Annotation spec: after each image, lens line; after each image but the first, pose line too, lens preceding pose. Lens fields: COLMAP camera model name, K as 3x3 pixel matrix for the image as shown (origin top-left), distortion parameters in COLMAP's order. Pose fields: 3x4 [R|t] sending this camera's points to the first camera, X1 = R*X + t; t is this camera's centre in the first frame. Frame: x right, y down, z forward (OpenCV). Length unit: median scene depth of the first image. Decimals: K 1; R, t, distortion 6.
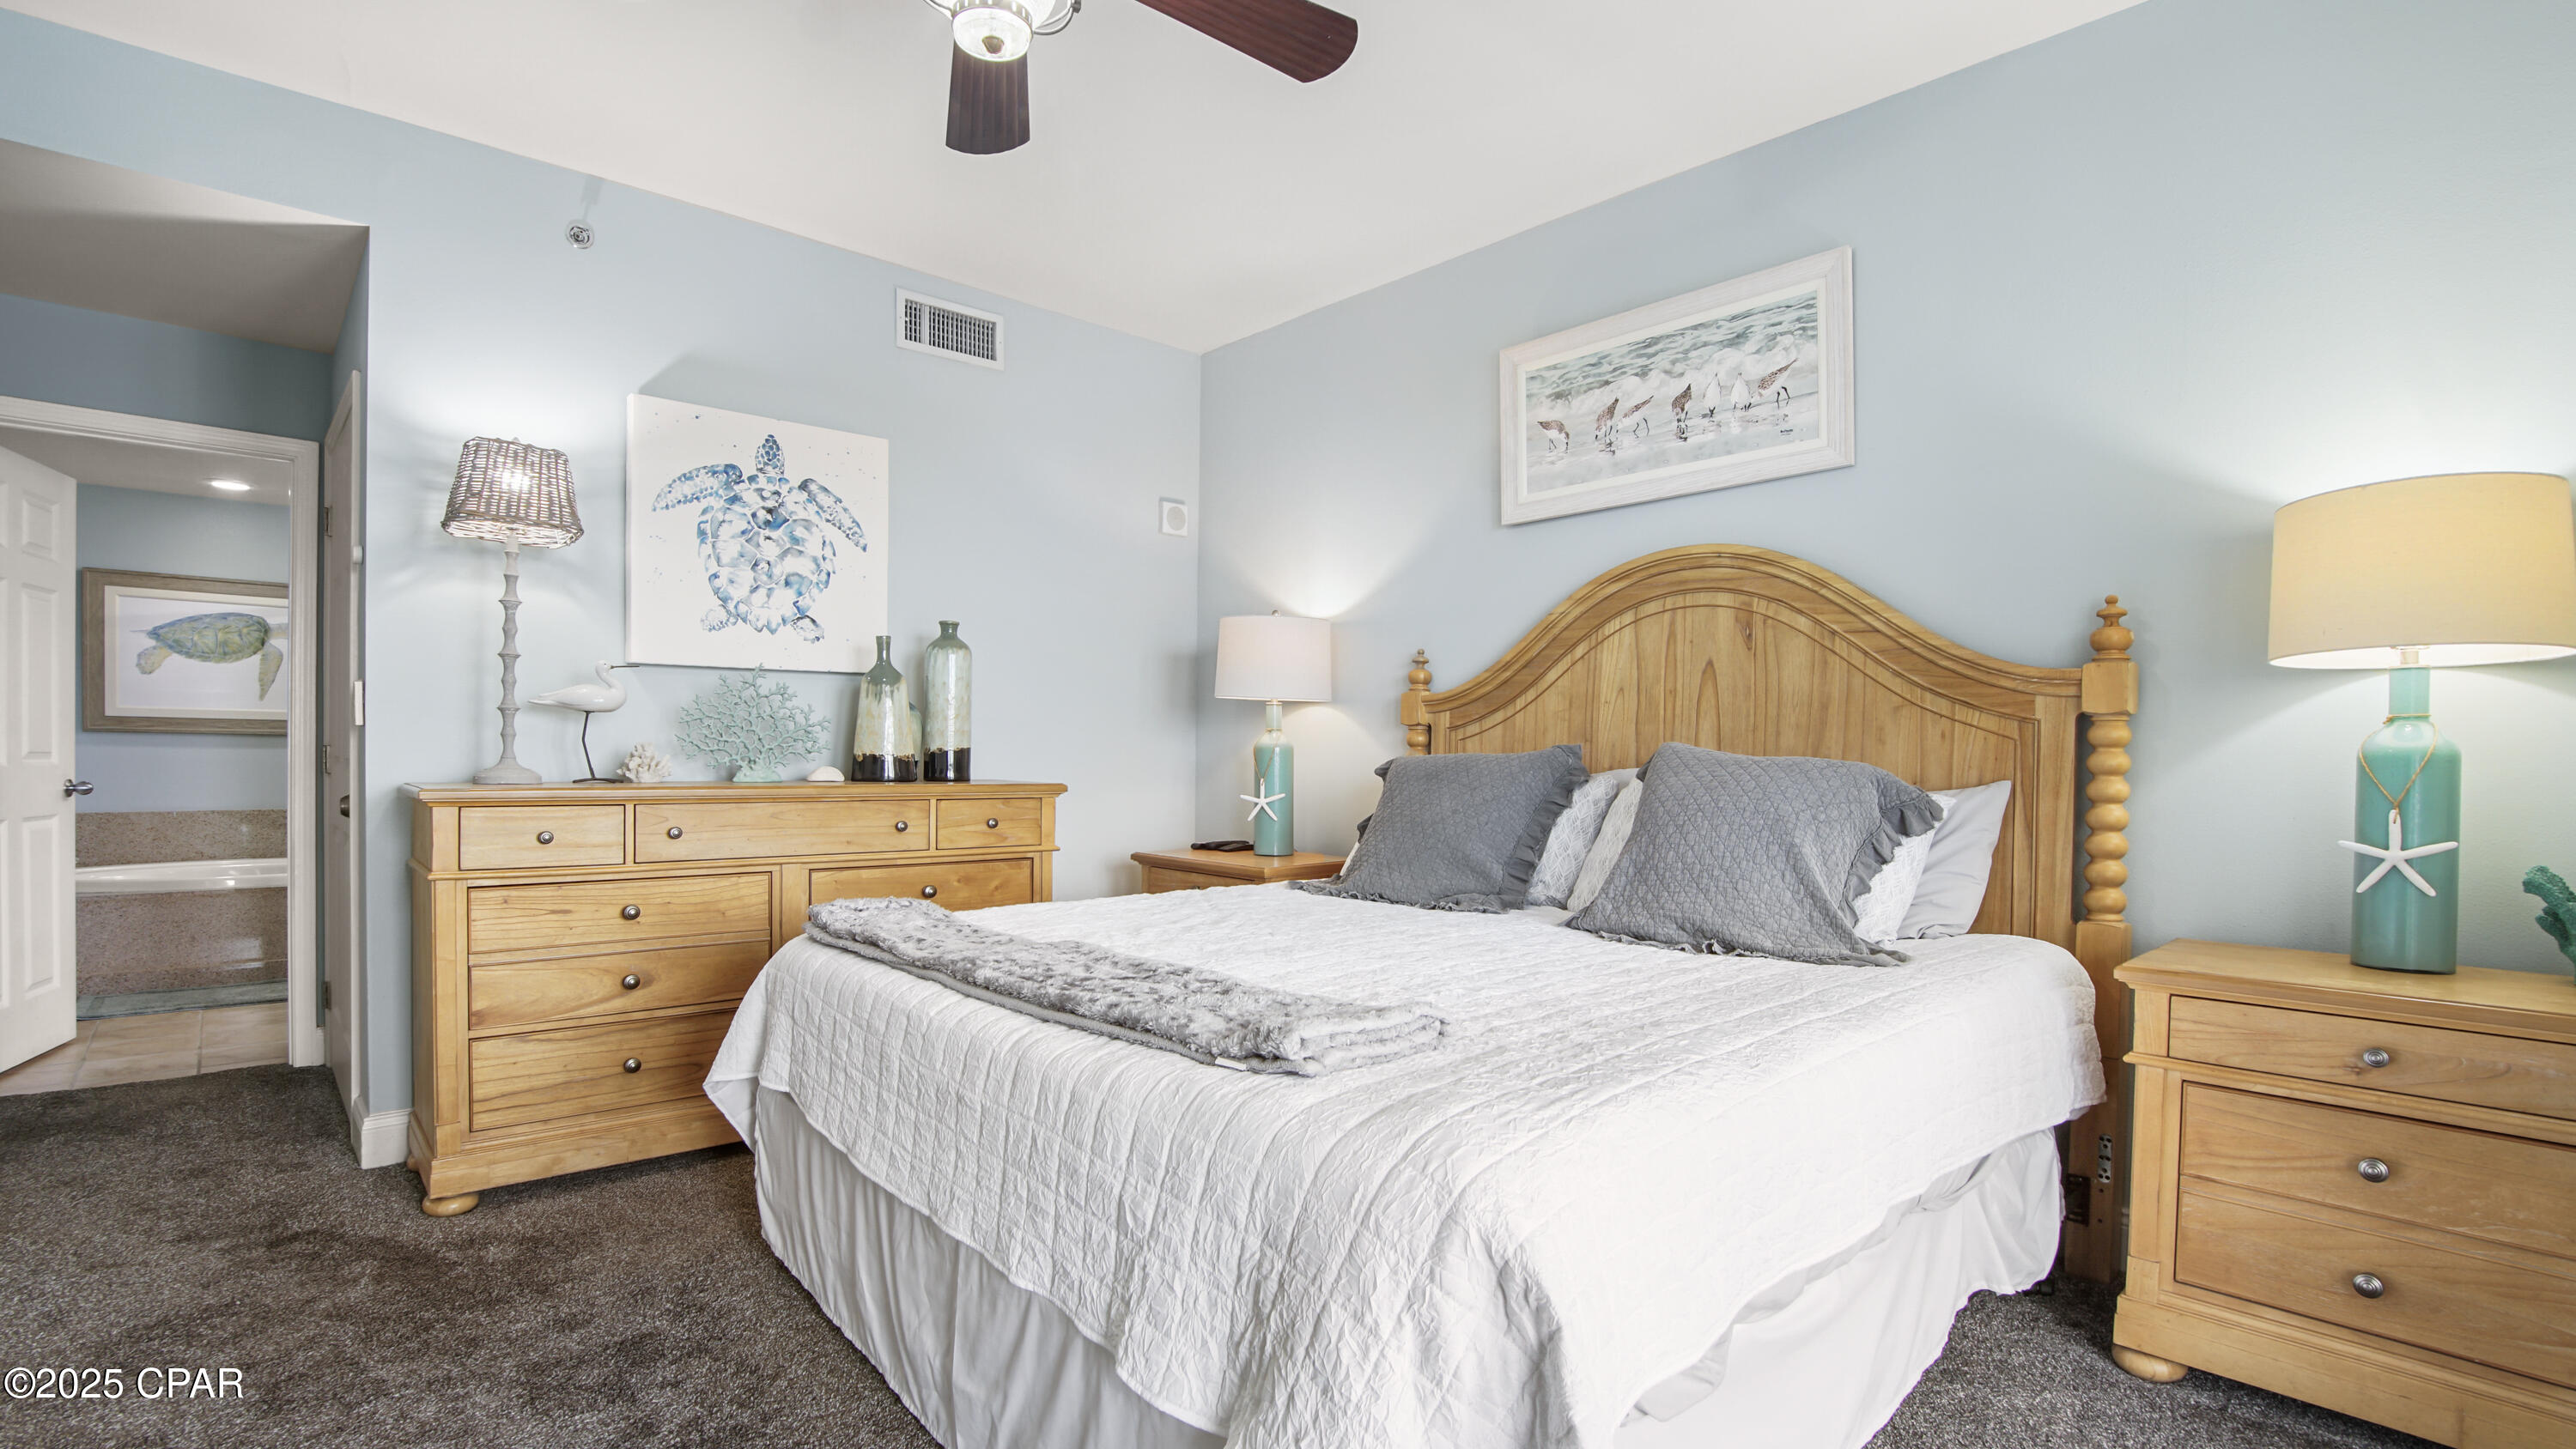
lens RADIAL K [[1180.9, 0, 1233.2], [0, 1180.9, 776.7], [0, 0, 1]] dist [-0.001120, 0.000048]
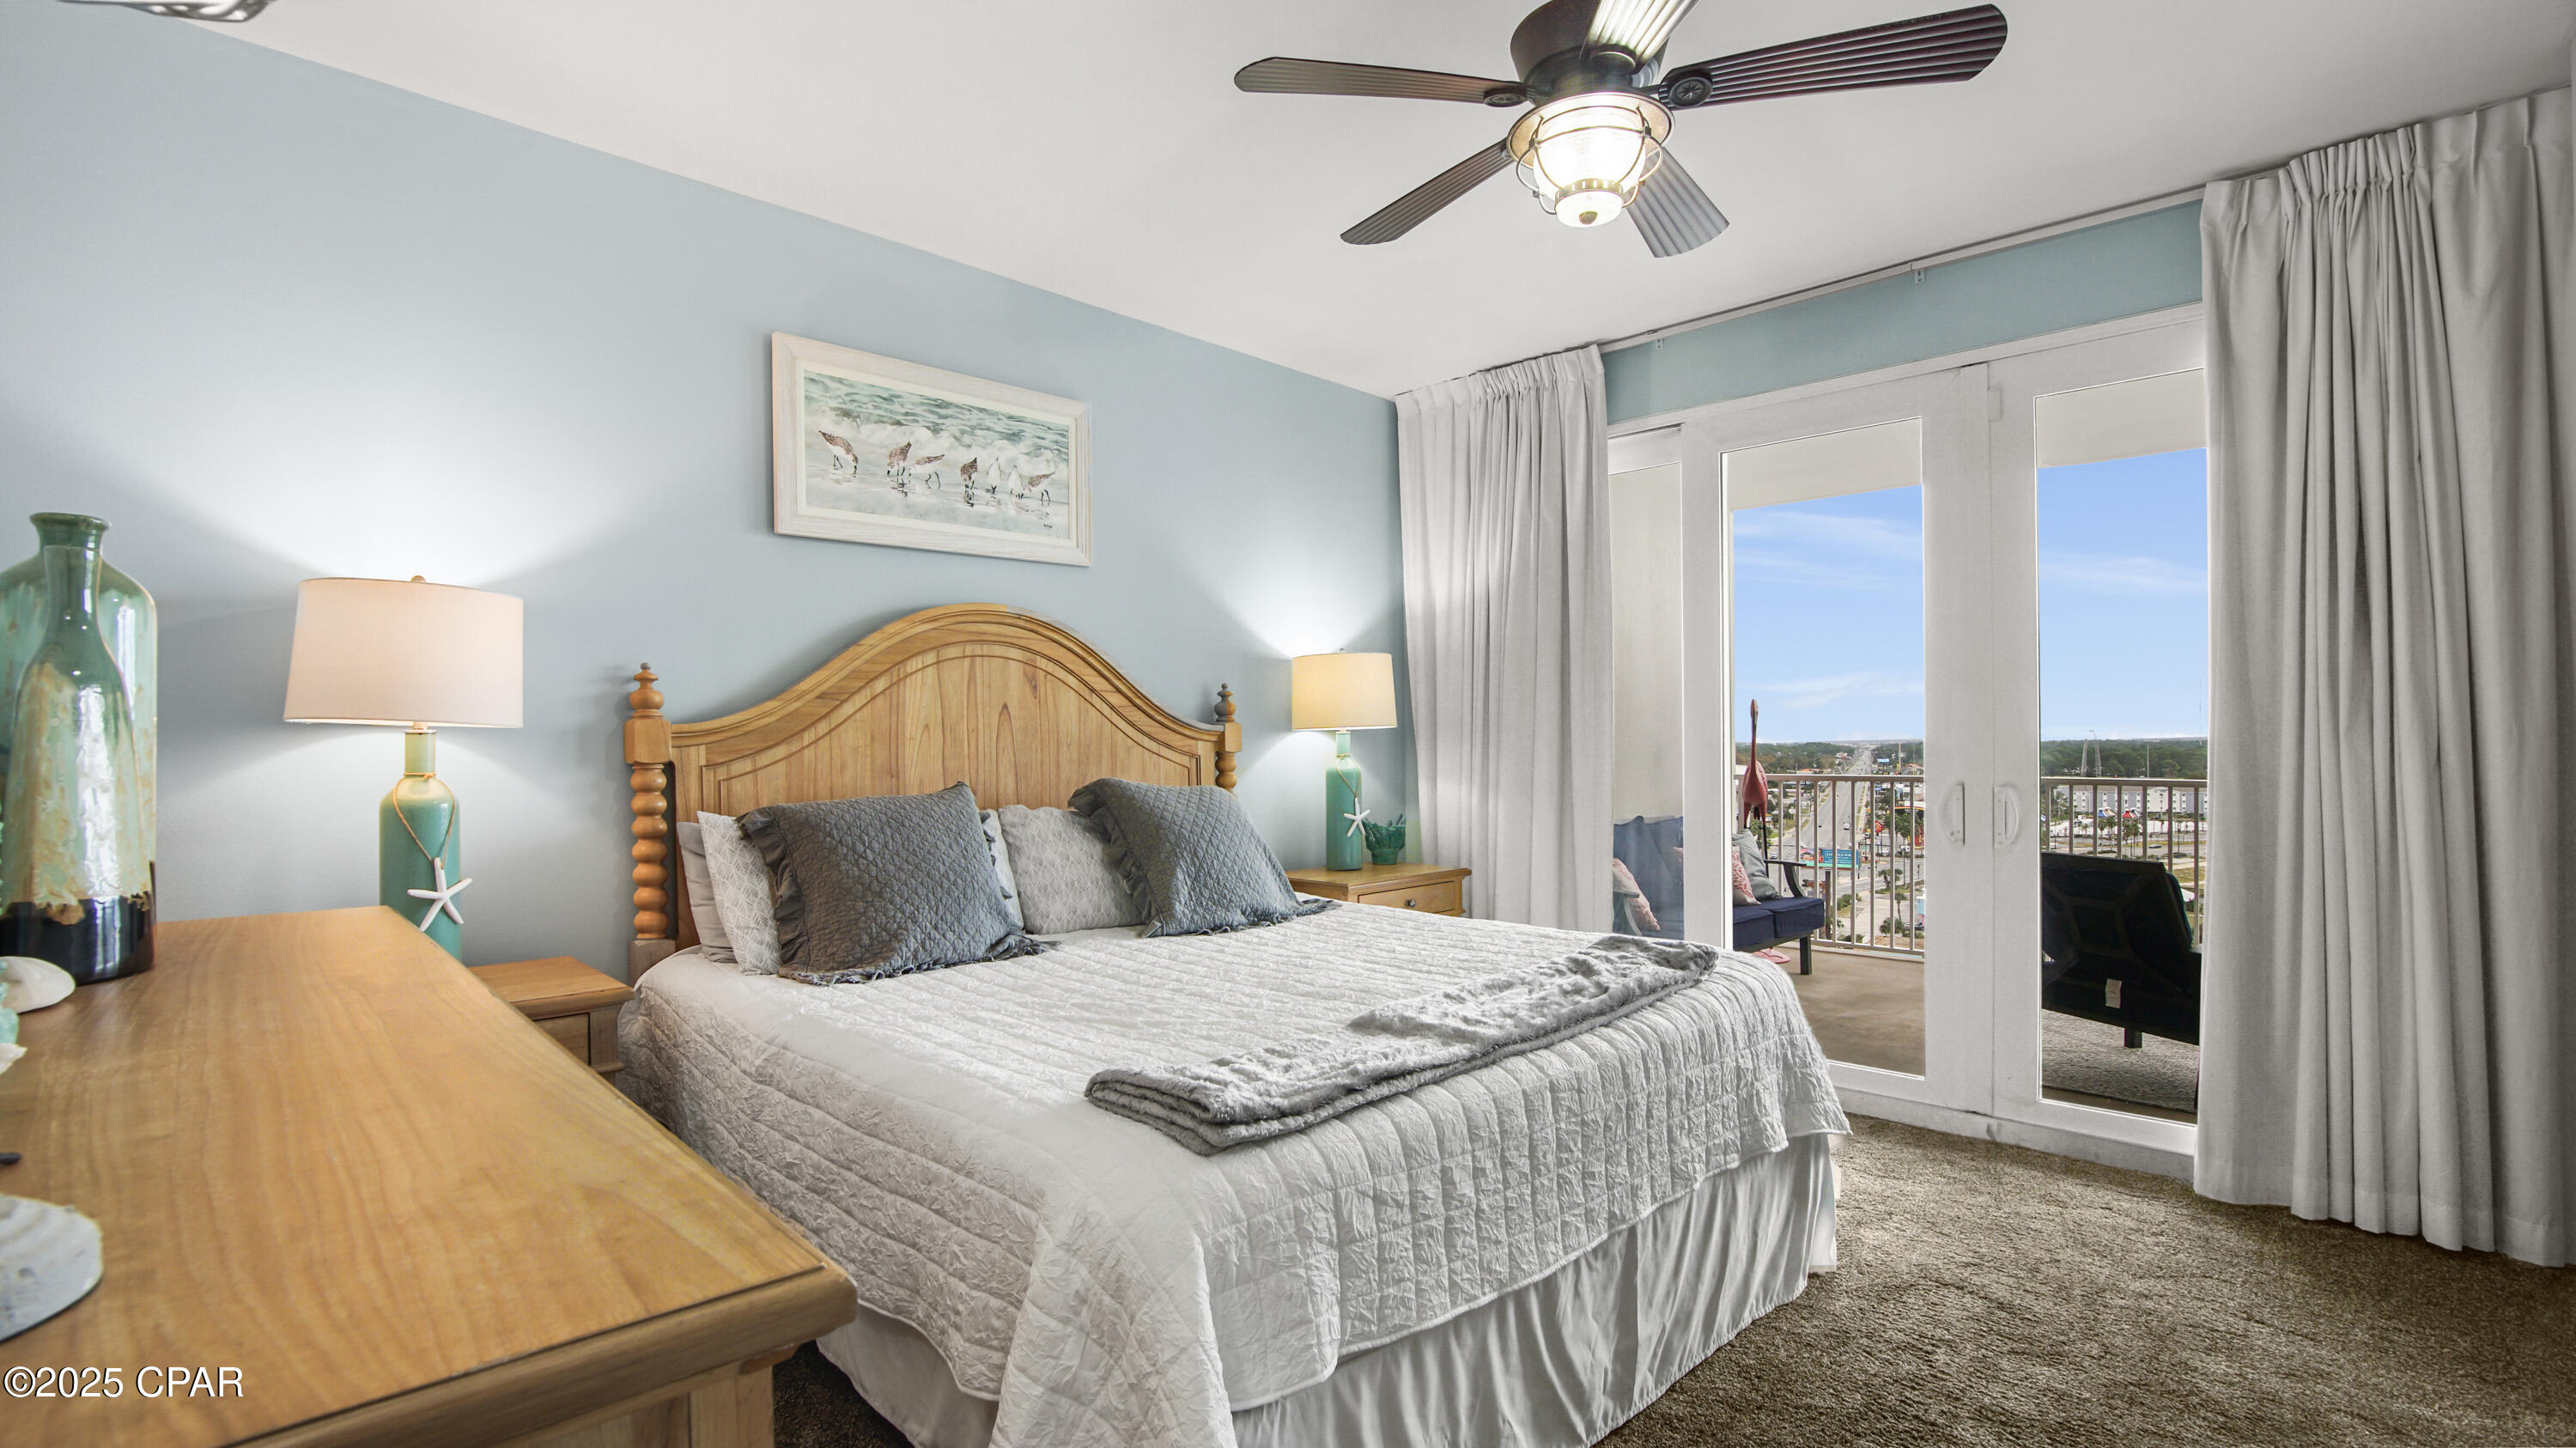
lens RADIAL K [[1172.9, 0, 1295.1], [0, 1172.9, 740.3], [0, 0, 1]] dist [0.028281, -0.009430]
pose [[-0.047408, -0.008301, 0.998841, -0.970319], [0.029469, 0.999519, 0.009705, -0.083605], [-0.998441, 0.029895, -0.047141, 0.975457]]
